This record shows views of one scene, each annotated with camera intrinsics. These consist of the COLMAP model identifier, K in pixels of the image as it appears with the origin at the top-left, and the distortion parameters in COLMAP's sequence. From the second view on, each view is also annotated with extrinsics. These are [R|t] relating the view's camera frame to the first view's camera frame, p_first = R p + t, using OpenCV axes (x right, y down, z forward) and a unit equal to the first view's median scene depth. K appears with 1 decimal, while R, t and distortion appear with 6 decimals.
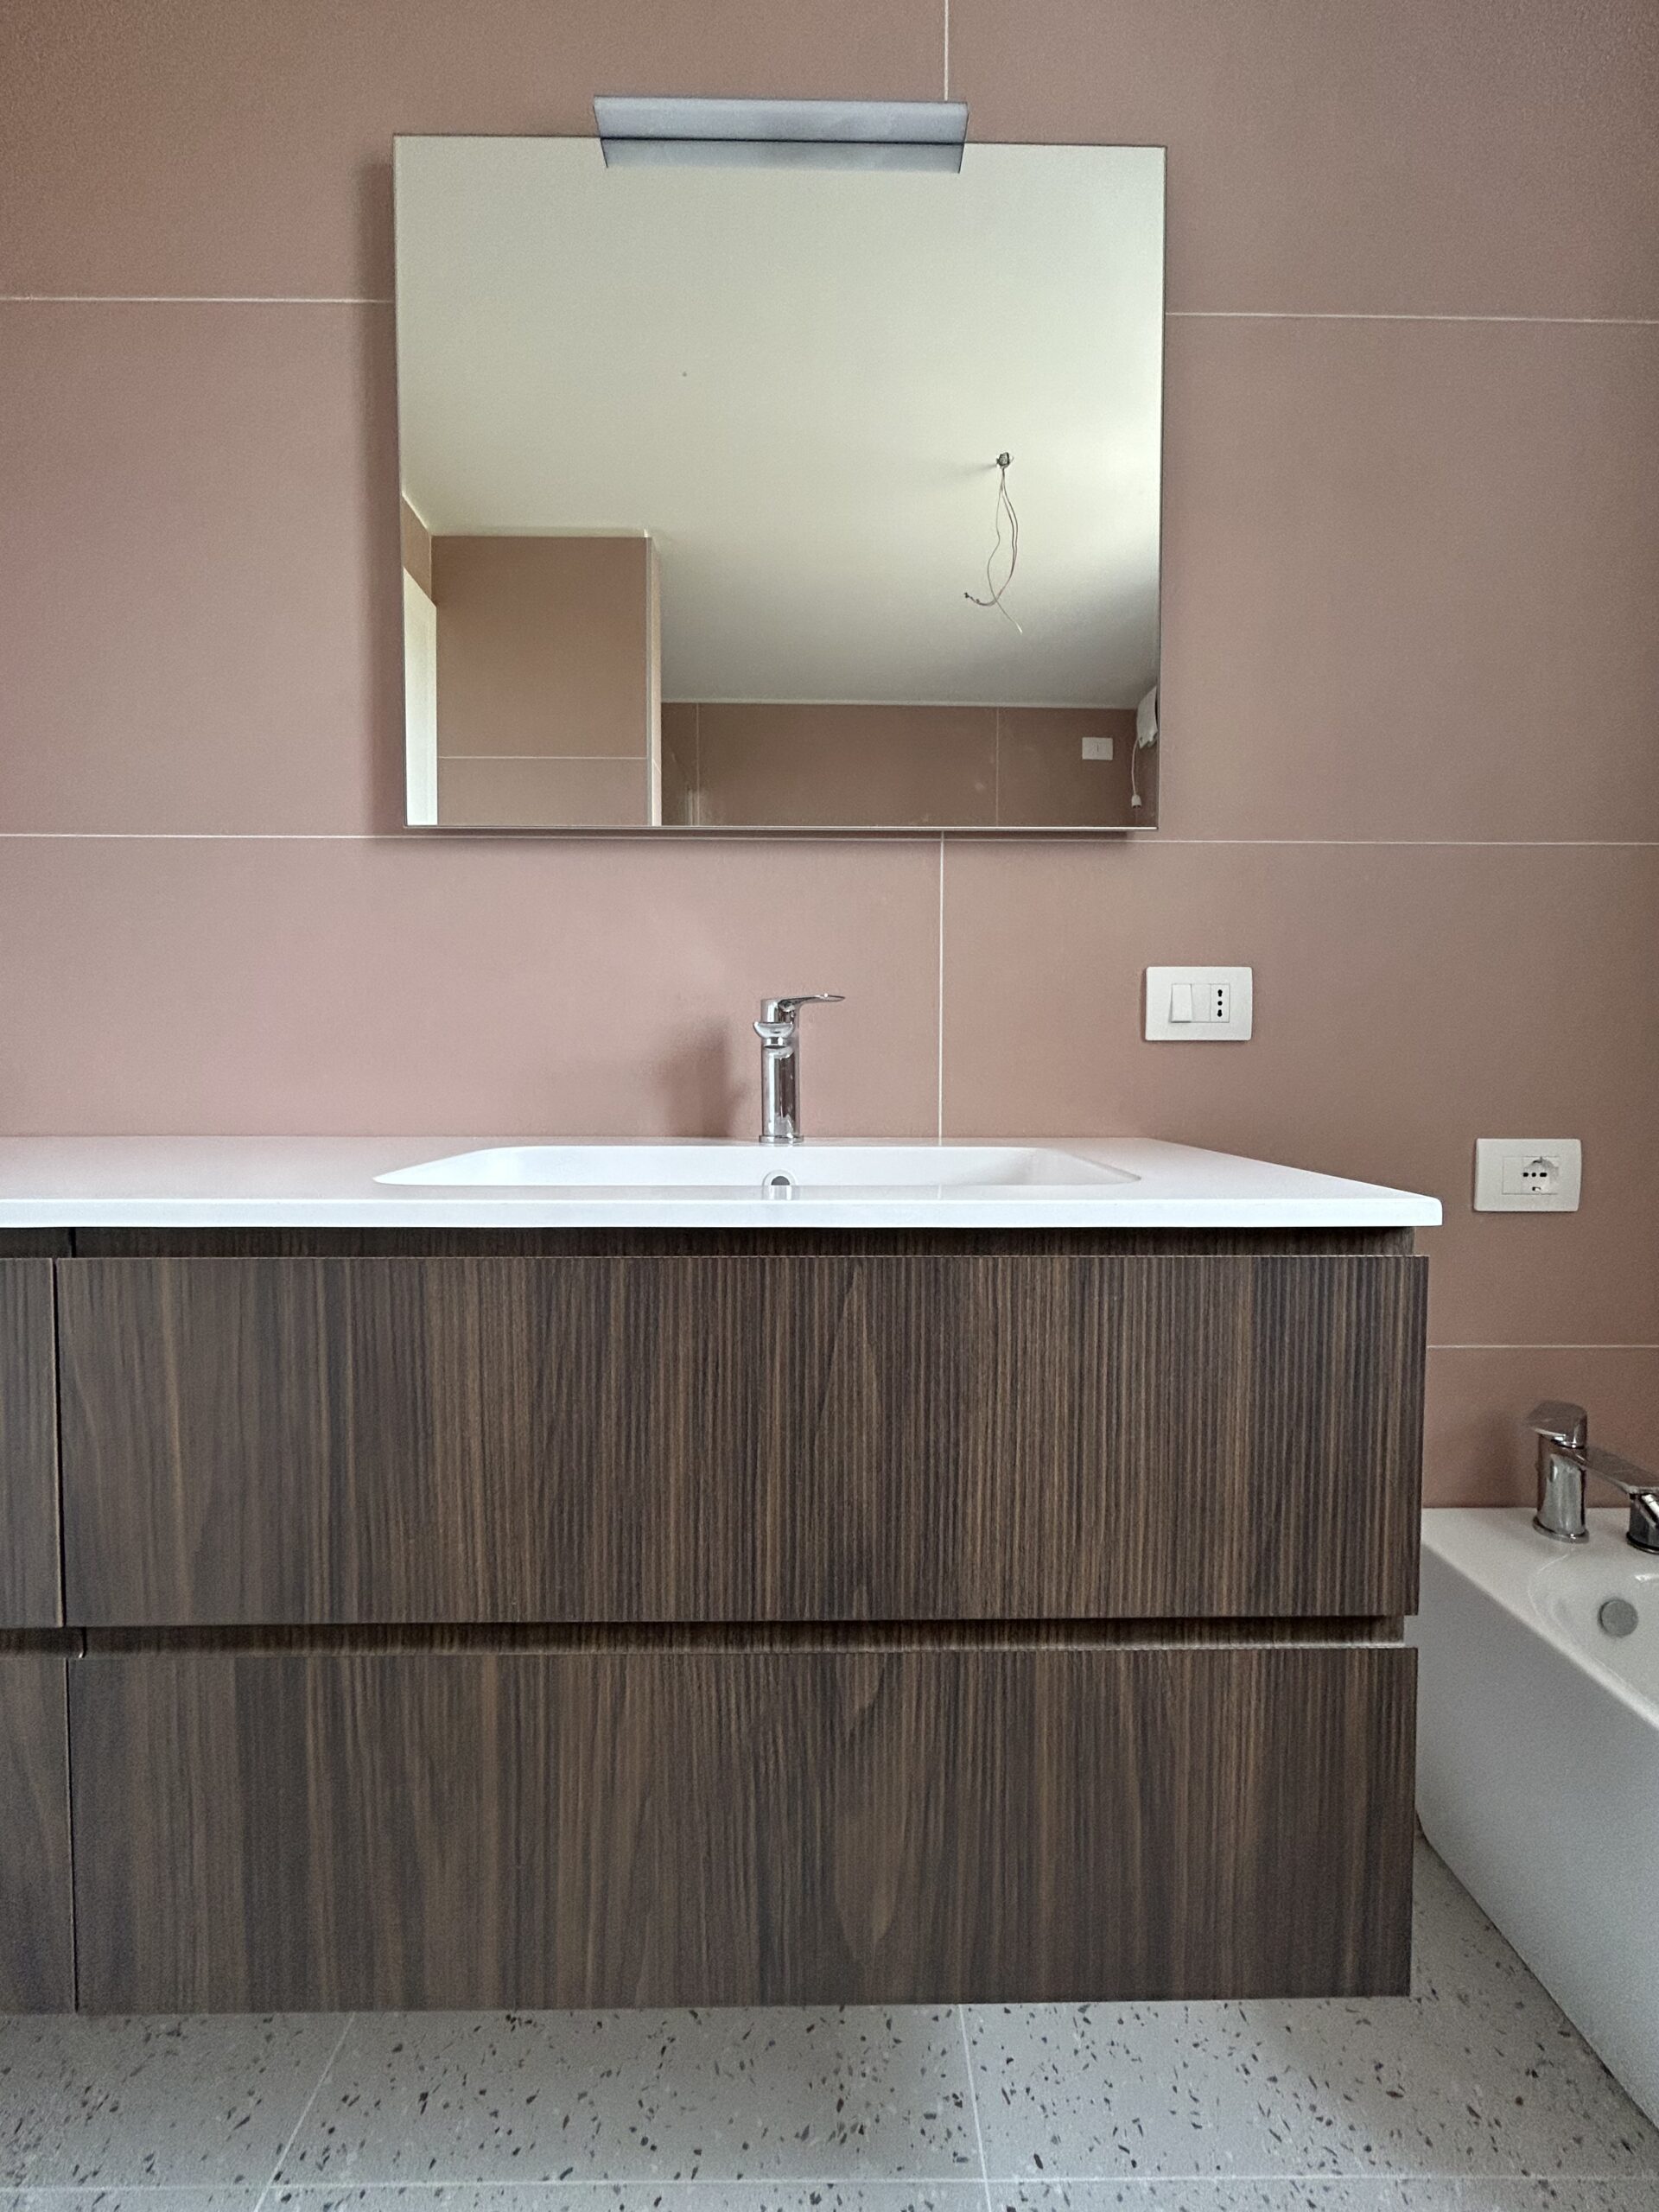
lens RADIAL K [[893.1, 0, 837.7], [0, 893.1, 1106.9], [0, 0, 1]] dist [-0.000711, 0.005408]
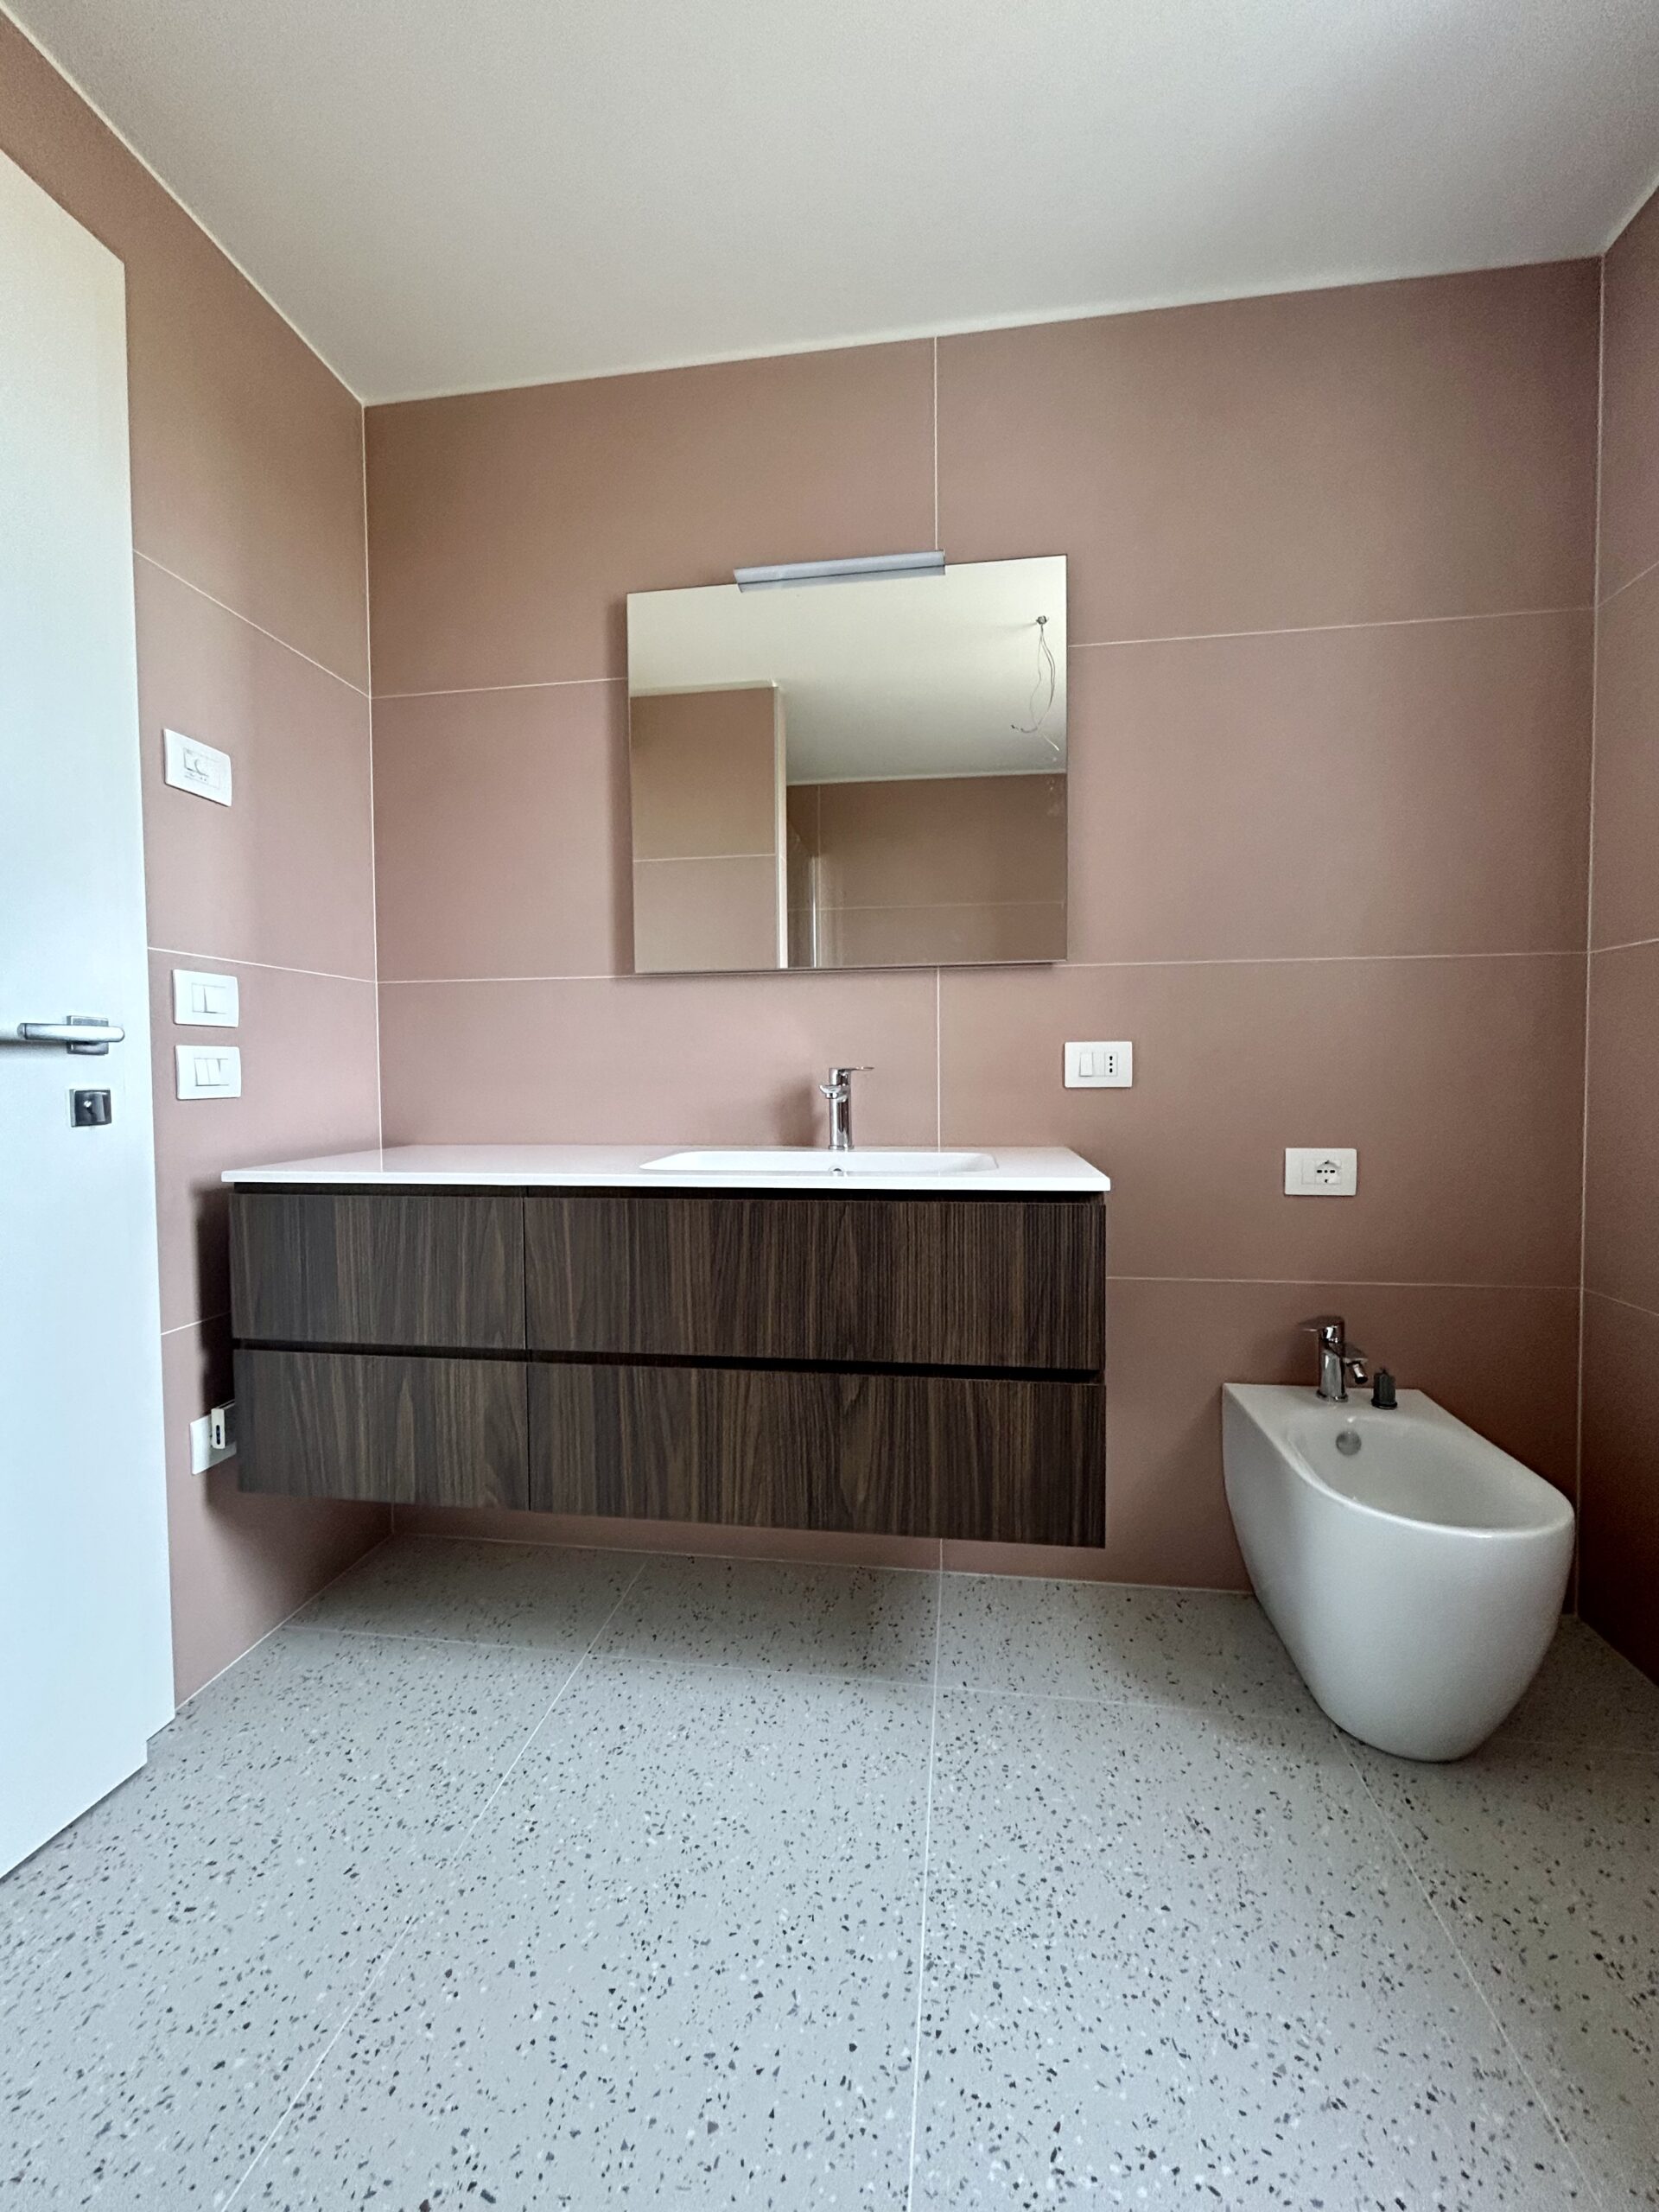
lens RADIAL K [[889.0, 0, 833.2], [0, 889.0, 1105.7], [0, 0, 1]] dist [0.002076, -0.002474]
pose [[0.987564, -0.005437, -0.157125, 0.340111], [0.004686, 0.999976, -0.005146, -0.064531], [0.157149, 0.004346, 0.987565, -1.241844]]
